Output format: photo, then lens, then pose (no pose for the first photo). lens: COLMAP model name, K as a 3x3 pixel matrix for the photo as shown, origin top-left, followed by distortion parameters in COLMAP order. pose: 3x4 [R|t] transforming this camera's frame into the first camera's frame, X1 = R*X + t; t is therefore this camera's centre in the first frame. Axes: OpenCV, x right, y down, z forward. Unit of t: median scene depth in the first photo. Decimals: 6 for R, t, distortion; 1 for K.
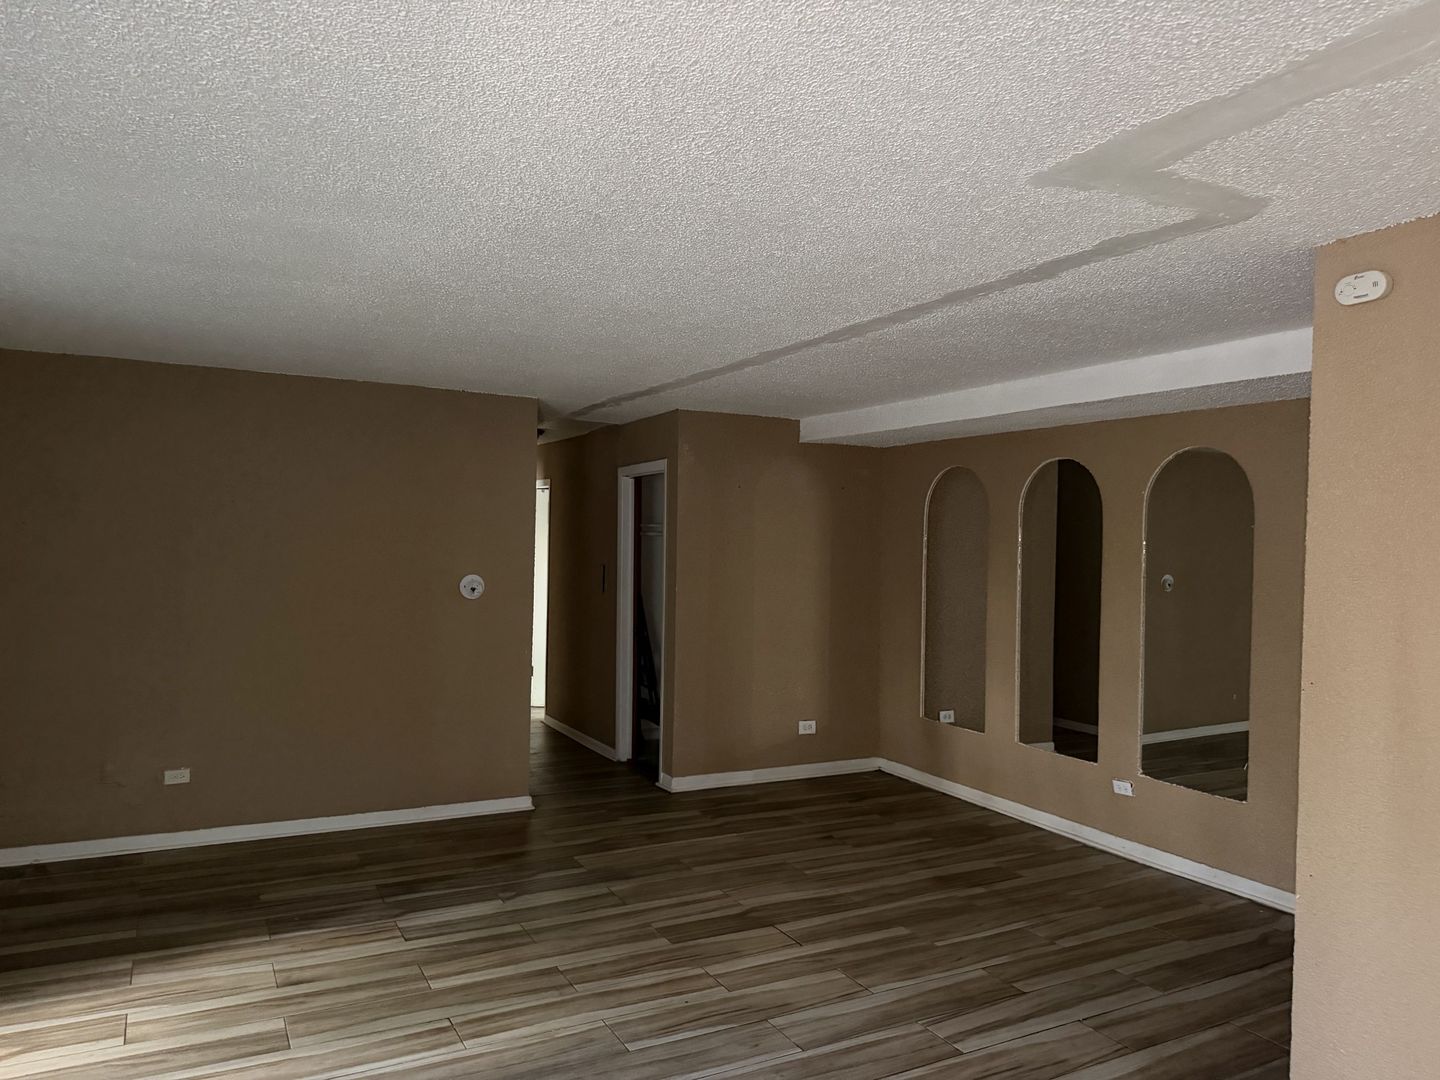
lens RADIAL K [[1007.5, 0, 720.0], [0, 1007.5, 540.0], [0, 0, 1]] dist [0.060123, -0.002637]
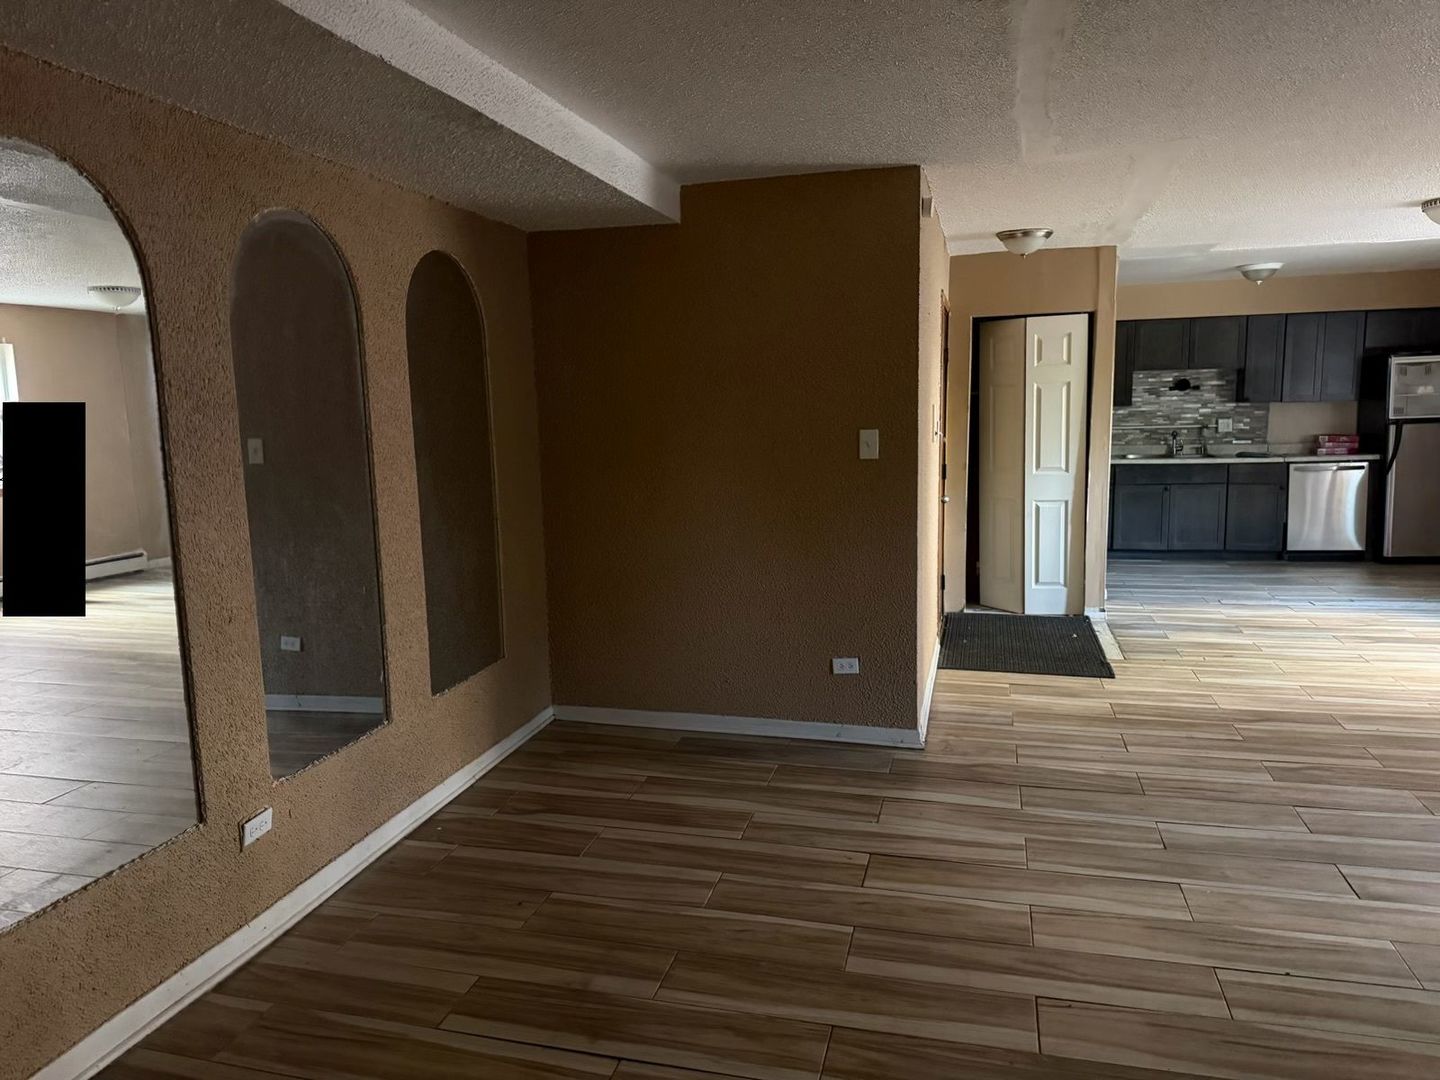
lens RADIAL K [[1021.7, 0, 720.0], [0, 1021.7, 540.0], [0, 0, 1]] dist [0.077633, -0.103370]
pose [[-0.737045, -0.092585, 0.669472, -0.183615], [0.008745, 0.989183, 0.146428, 0.020251], [-0.675787, 0.113779, -0.728262, 1.611813]]
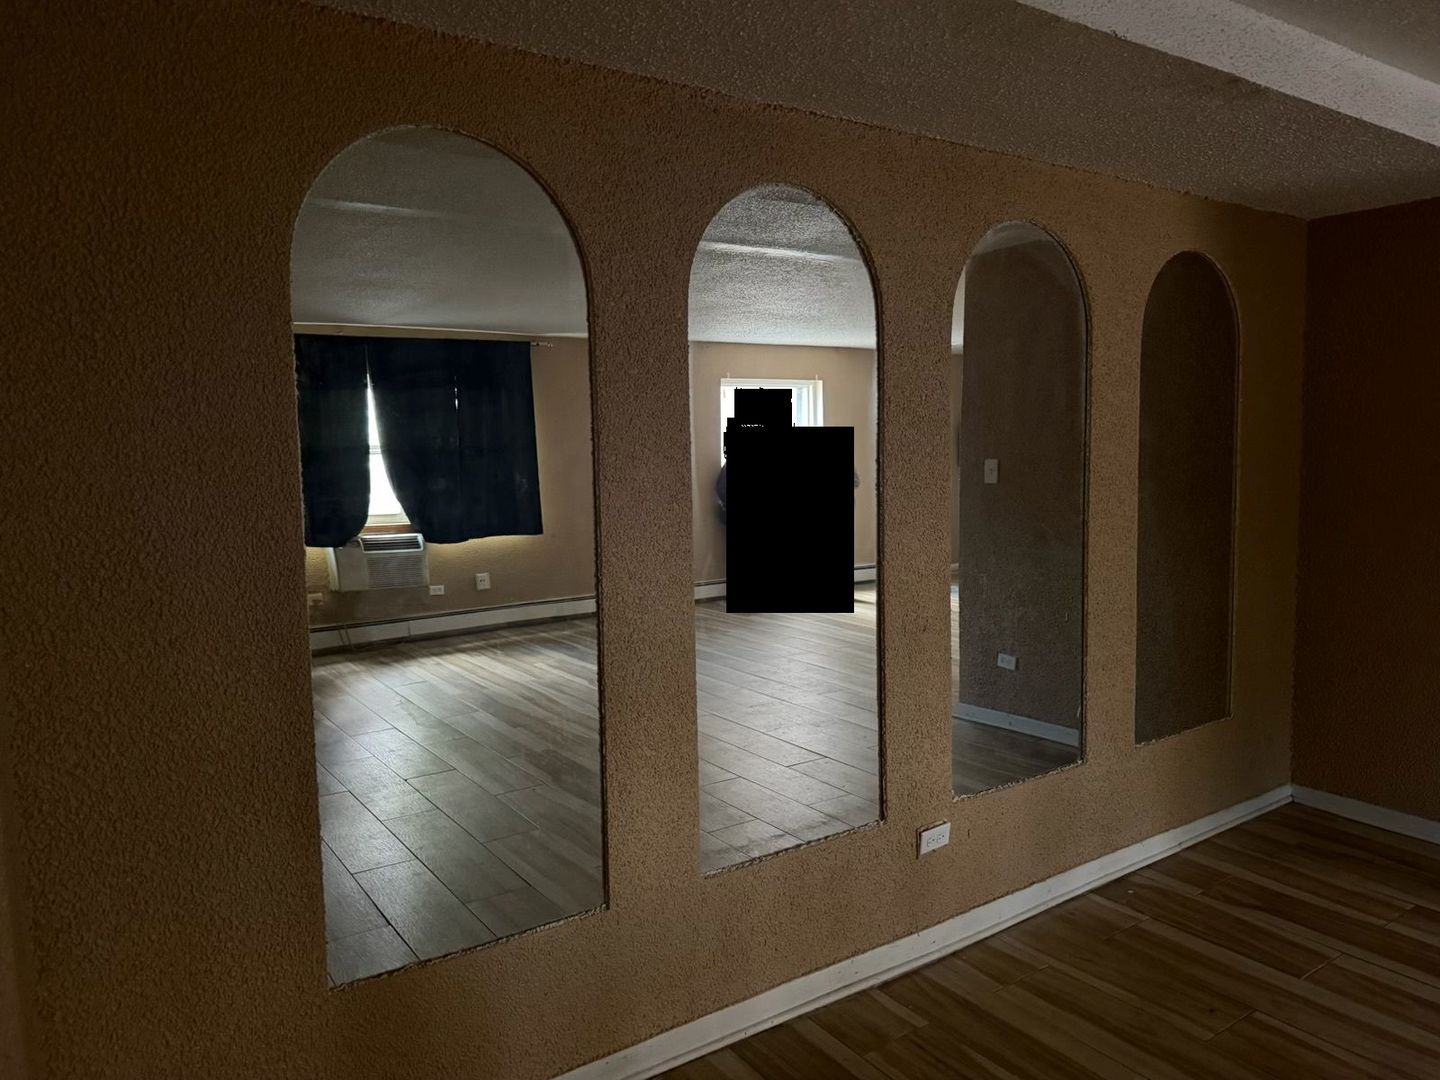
lens RADIAL K [[1021.7, 0, 720.0], [0, 1021.7, 540.0], [0, 0, 1]] dist [0.077633, -0.103370]
pose [[-0.117427, -0.107621, 0.987233, -0.154771], [0.016556, 0.993760, 0.110302, 0.030904], [-0.992944, 0.029297, -0.114912, 1.553962]]
